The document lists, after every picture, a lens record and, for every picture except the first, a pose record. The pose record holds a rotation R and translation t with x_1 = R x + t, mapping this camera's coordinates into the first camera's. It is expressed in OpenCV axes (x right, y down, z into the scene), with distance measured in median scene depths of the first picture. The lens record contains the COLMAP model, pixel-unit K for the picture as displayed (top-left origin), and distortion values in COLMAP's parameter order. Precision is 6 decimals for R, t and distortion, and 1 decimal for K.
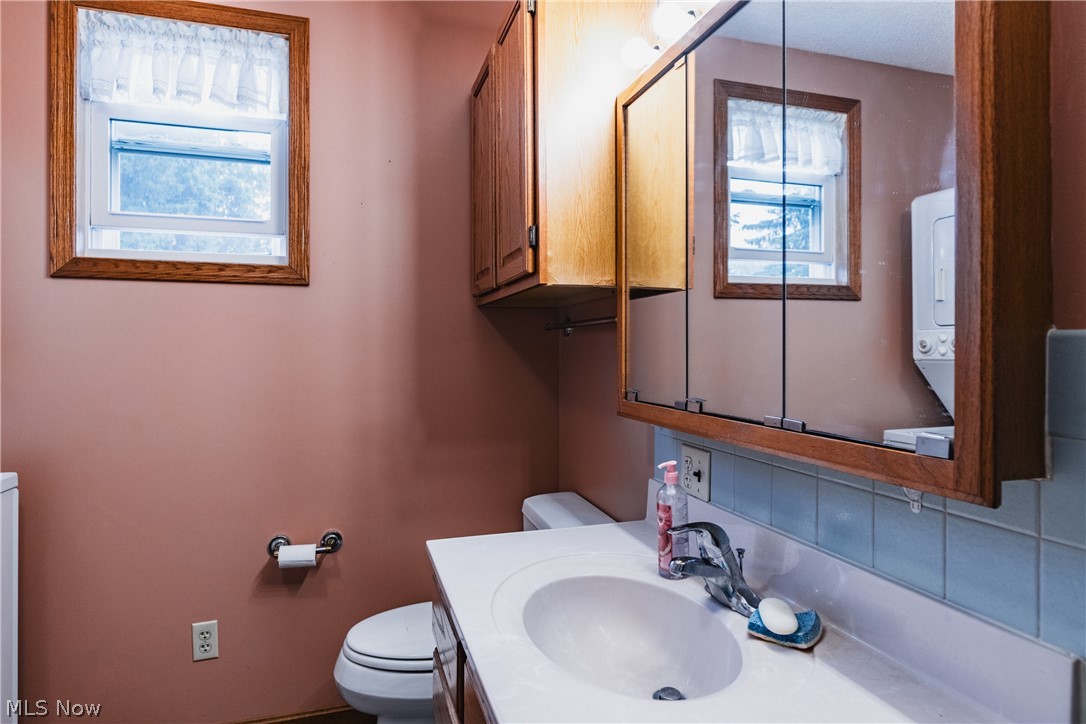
lens RADIAL K [[622.5, 0, 543.2], [0, 622.5, 351.8], [0, 0, 1]] dist [0.004334, -0.000059]
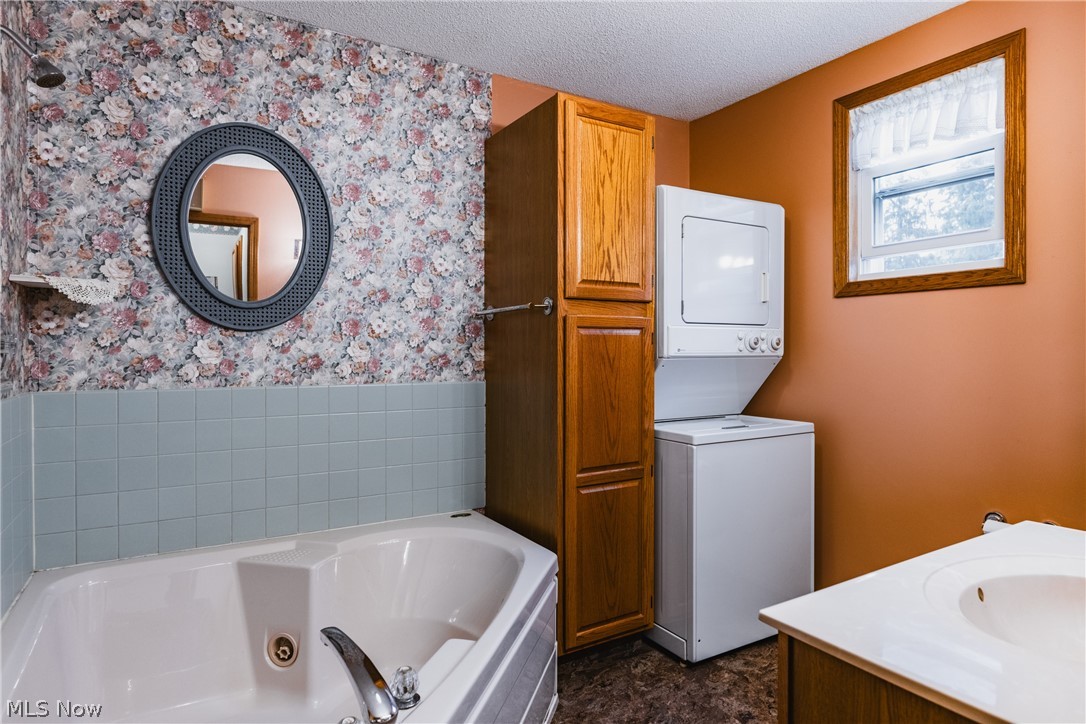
lens RADIAL K [[622.5, 0, 543.3], [0, 622.5, 358.0], [0, 0, 1]] dist [0.004334, -0.000059]
pose [[0.243872, 0.015009, -0.969691, 0.466170], [0.009152, 0.999800, 0.017776, -0.006510], [0.969764, -0.013209, 0.243685, -0.048383]]
